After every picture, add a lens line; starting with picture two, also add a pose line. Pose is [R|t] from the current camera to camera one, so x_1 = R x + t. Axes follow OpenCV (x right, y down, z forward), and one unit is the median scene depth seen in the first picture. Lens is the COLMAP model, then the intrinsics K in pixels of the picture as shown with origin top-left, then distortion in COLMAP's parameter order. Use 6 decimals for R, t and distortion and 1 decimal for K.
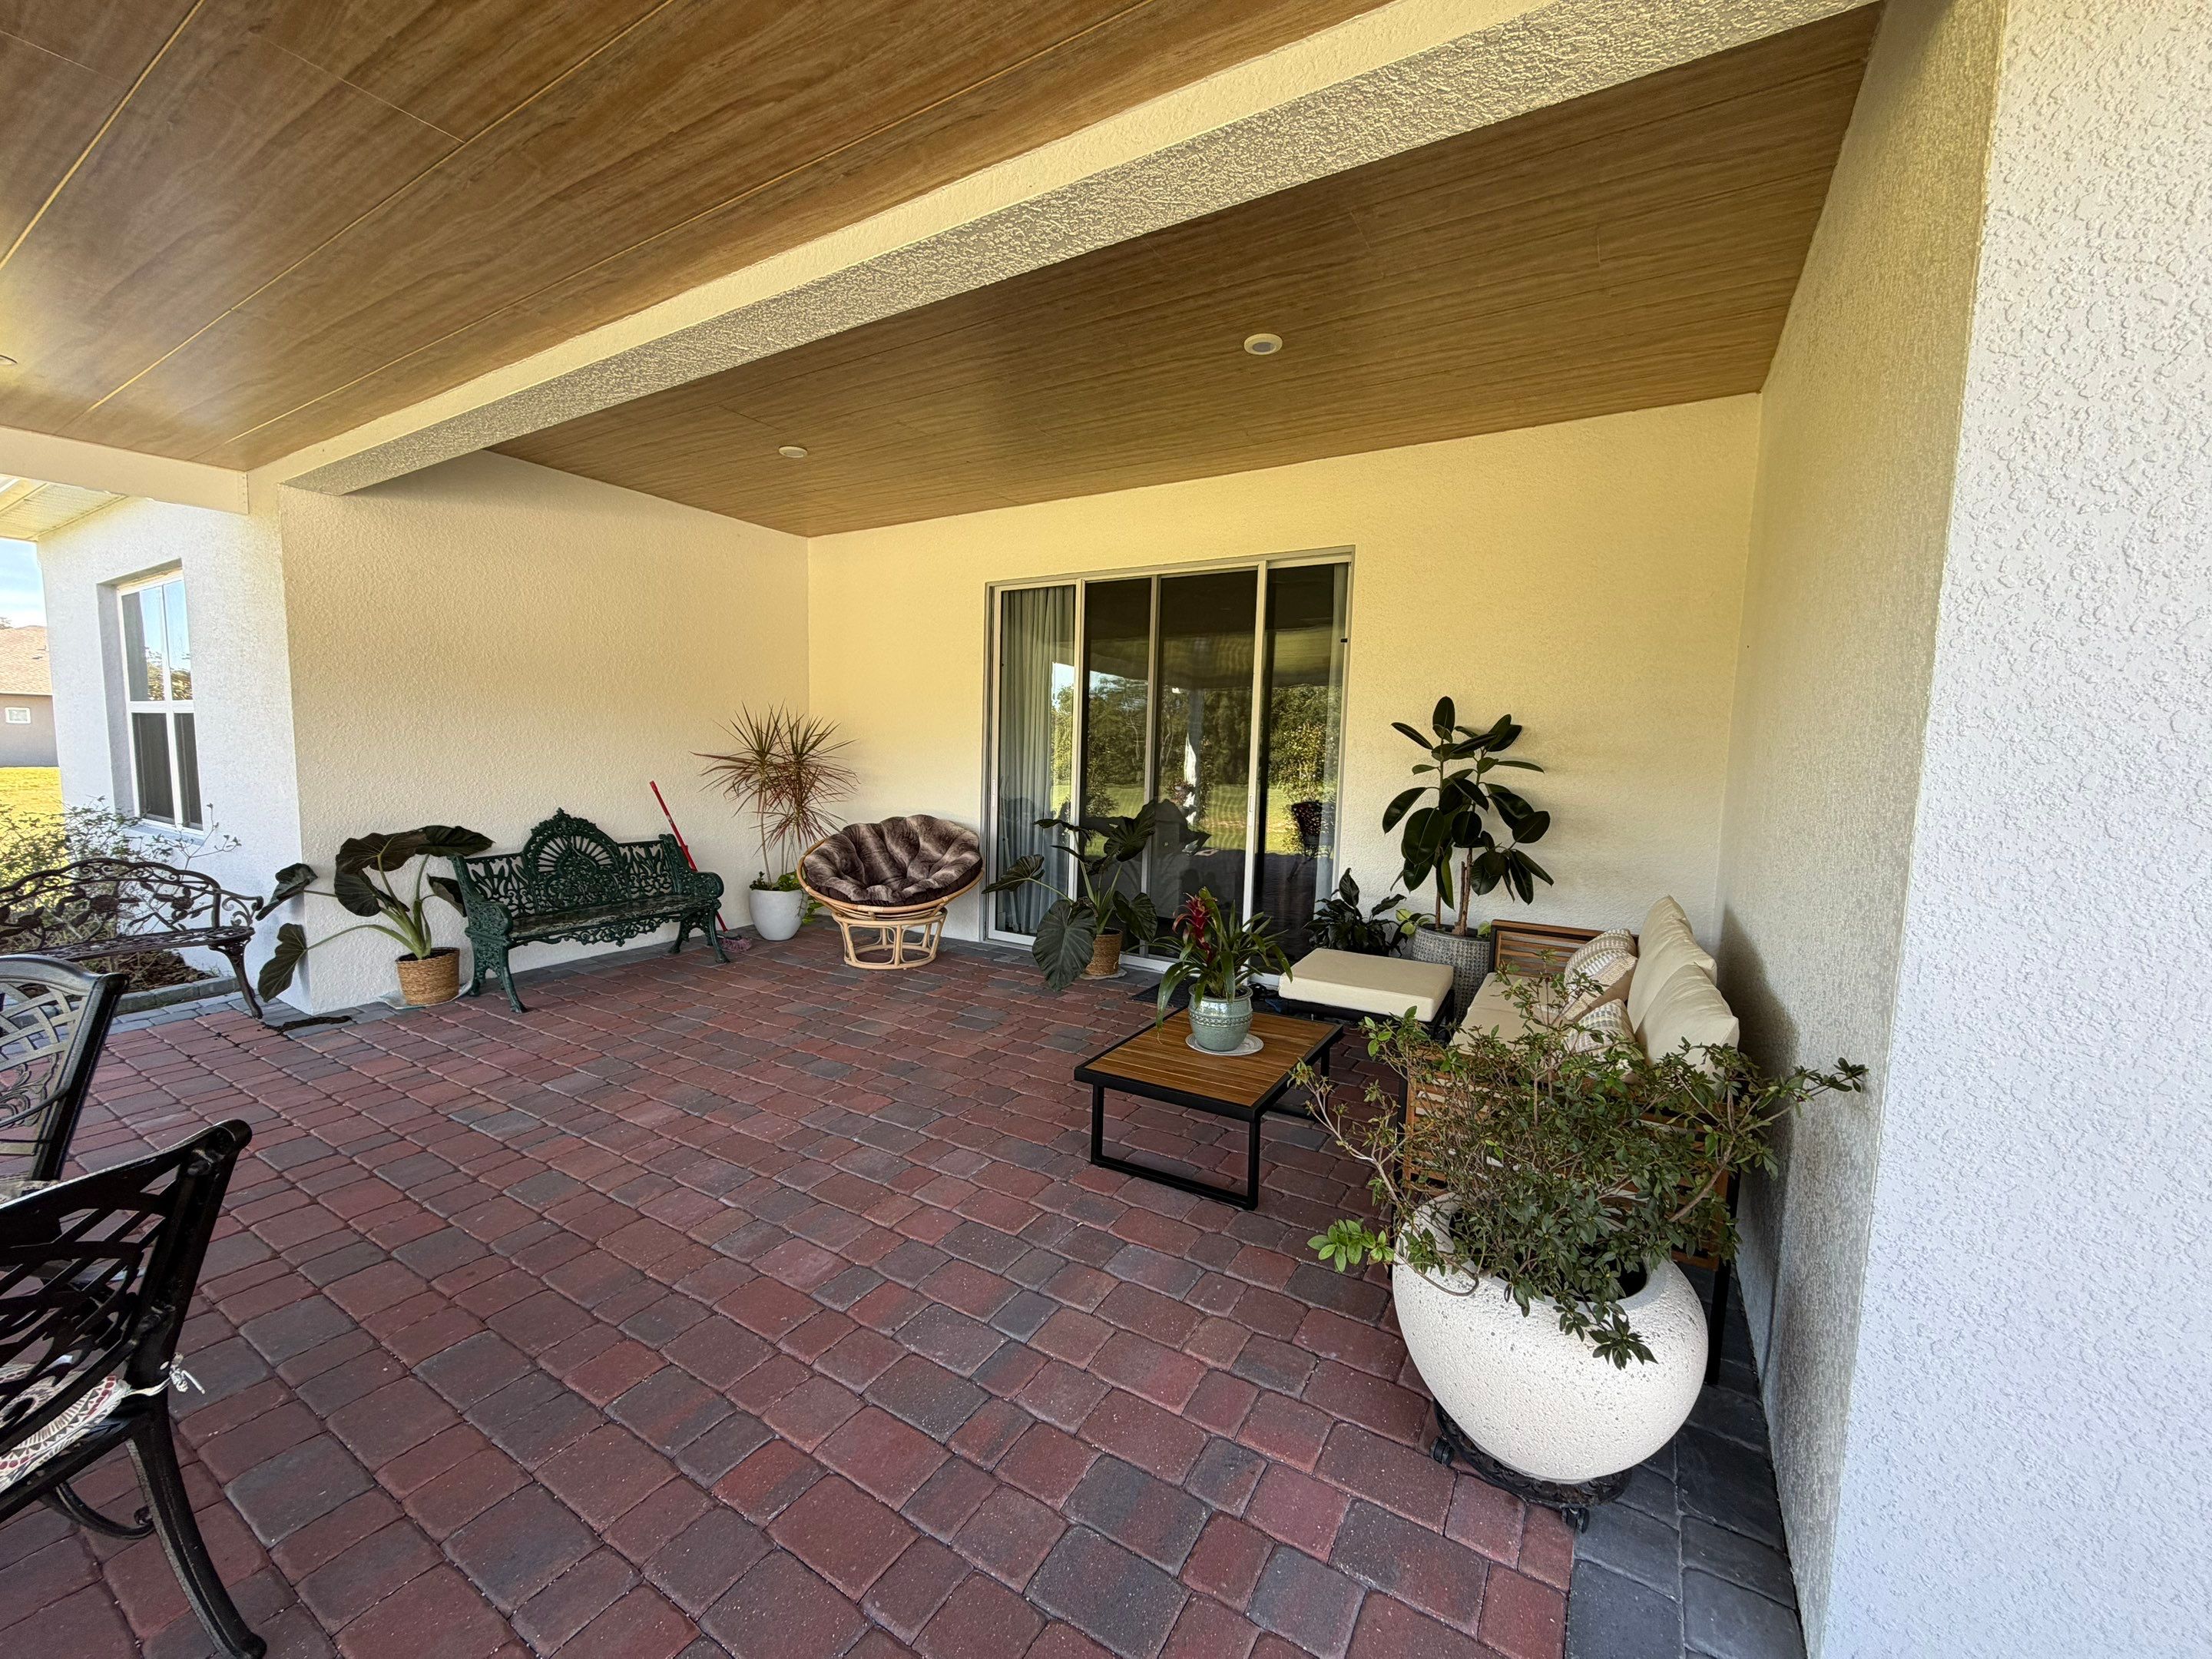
lens RADIAL K [[879.9, 0, 1100.3], [0, 879.9, 830.3], [0, 0, 1]] dist [-0.001251, 0.000035]
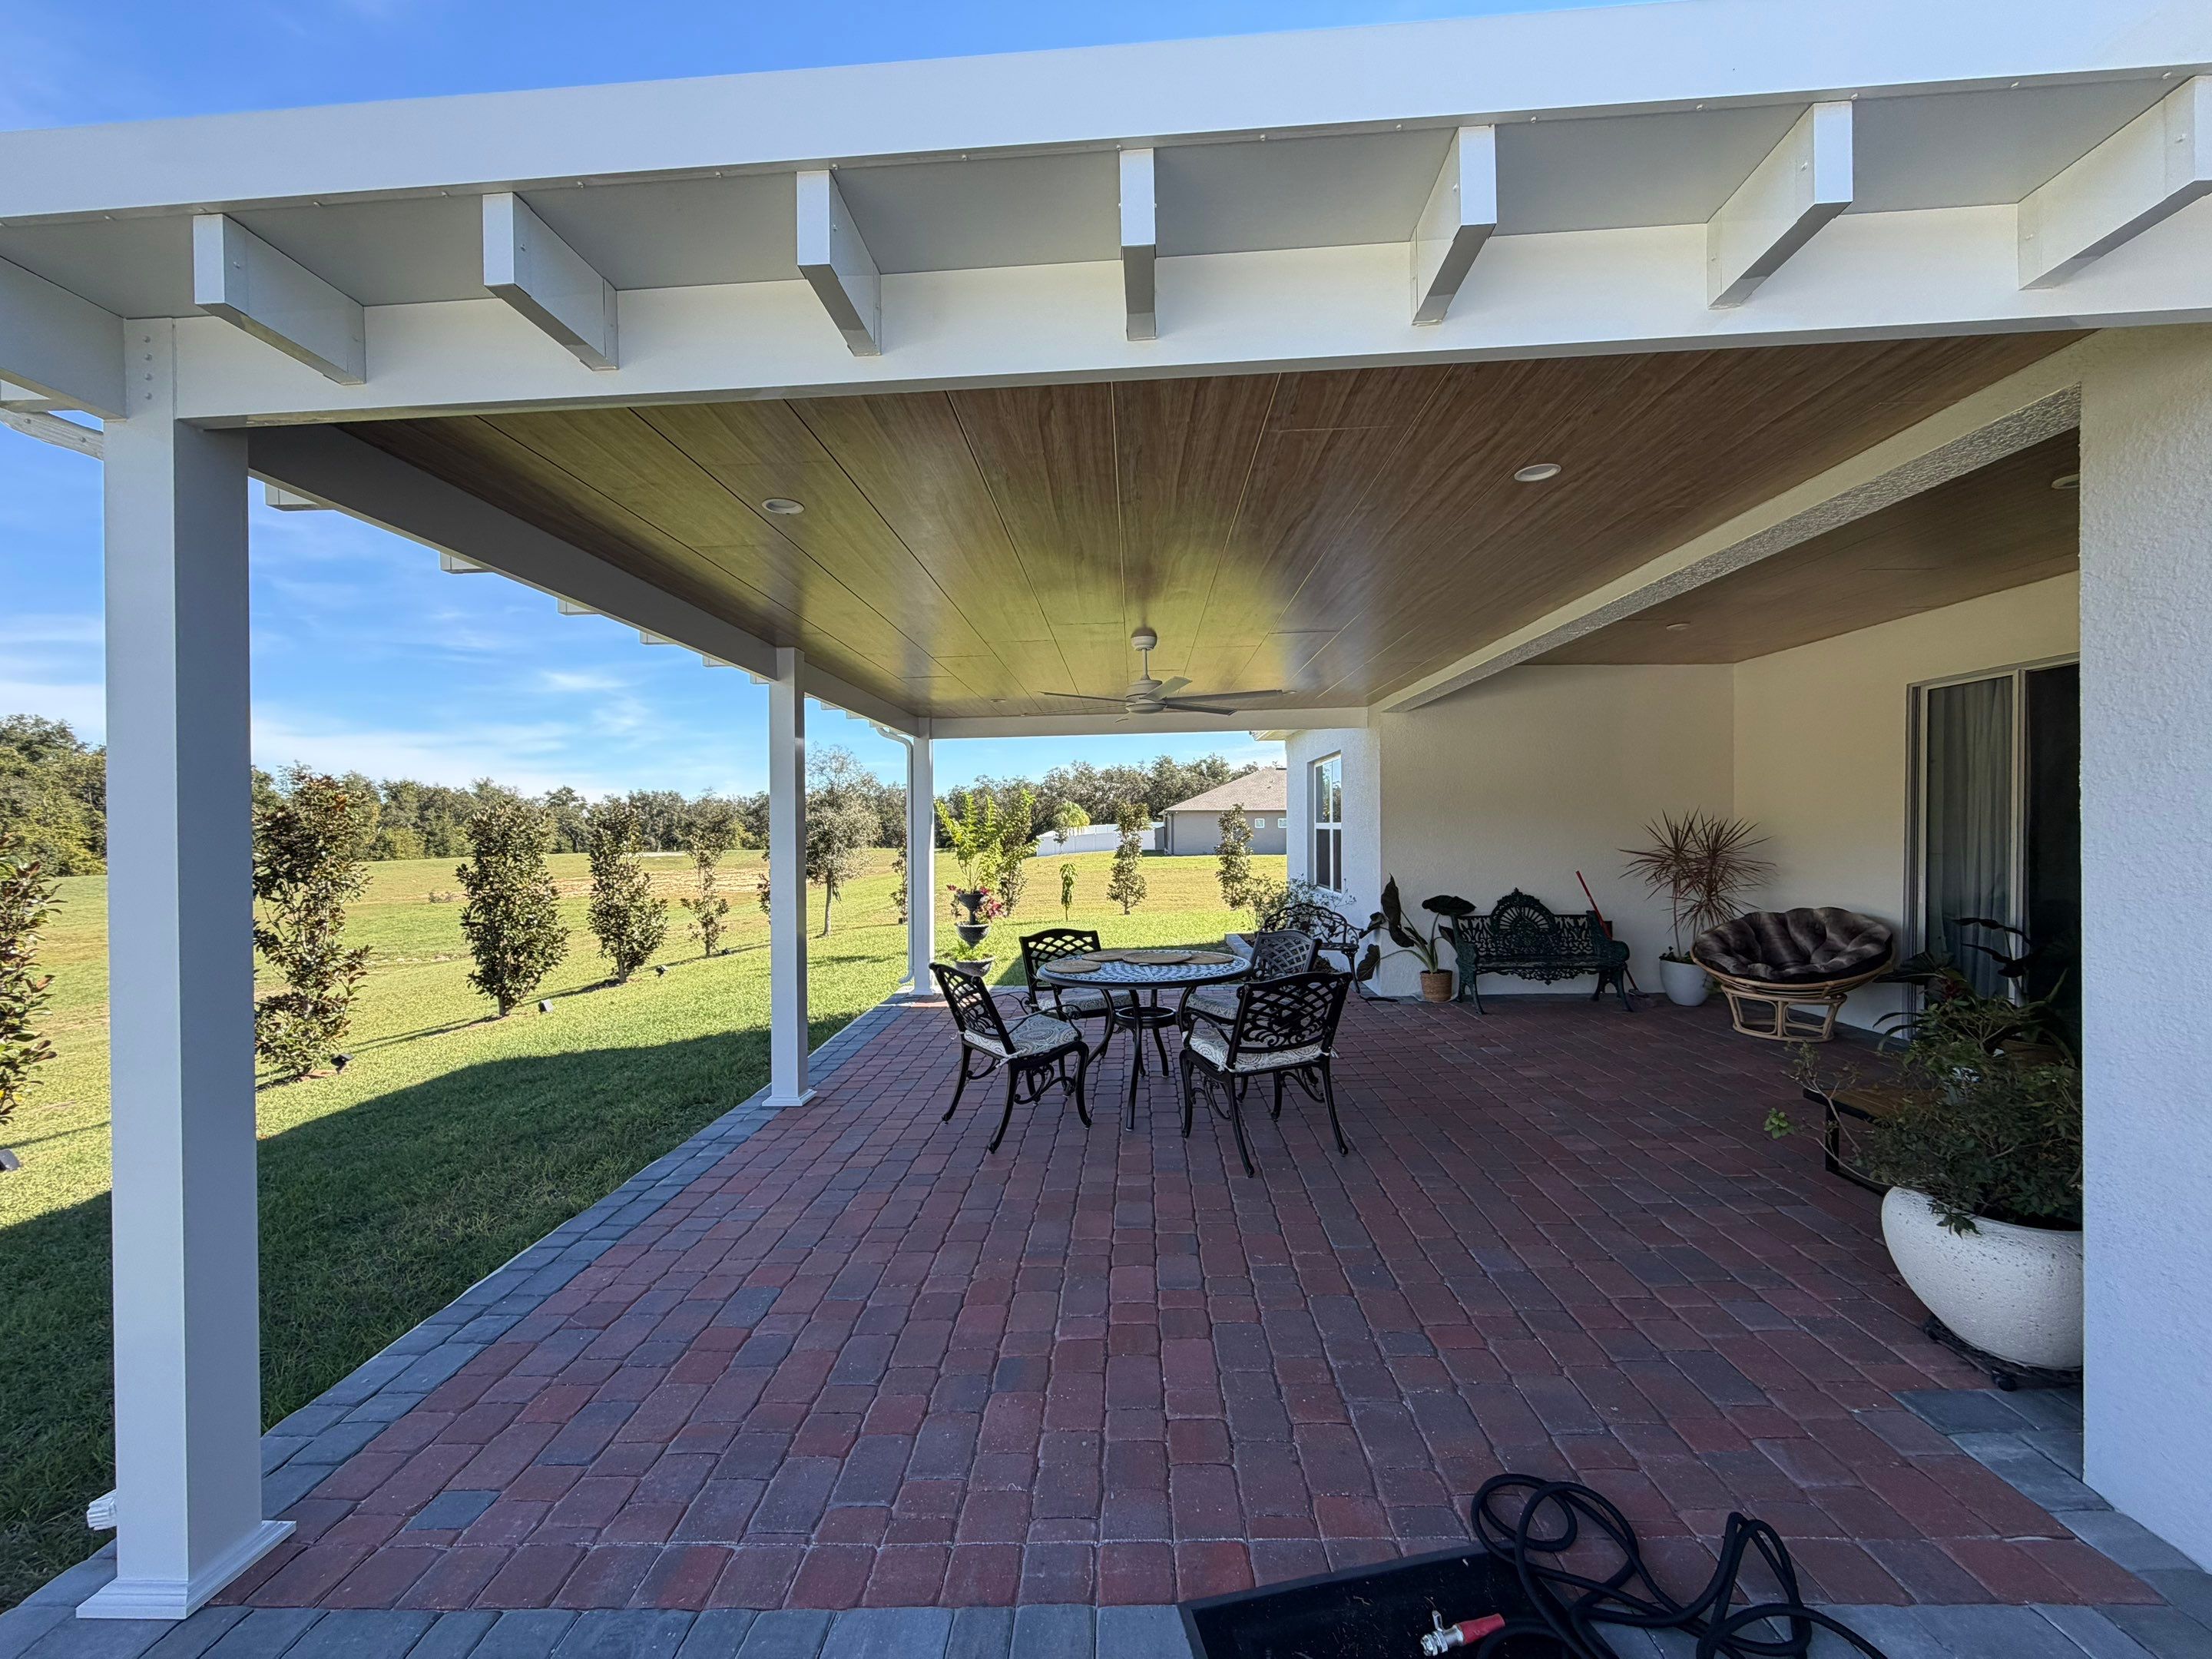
lens RADIAL K [[879.9, 0, 1100.3], [0, 879.9, 830.3], [0, 0, 1]] dist [-0.001251, 0.000035]
pose [[0.489112, -0.021171, -0.871964, 0.378669], [-0.066371, 0.995903, -0.061410, 0.017474], [0.869692, 0.087910, 0.485704, -0.382714]]
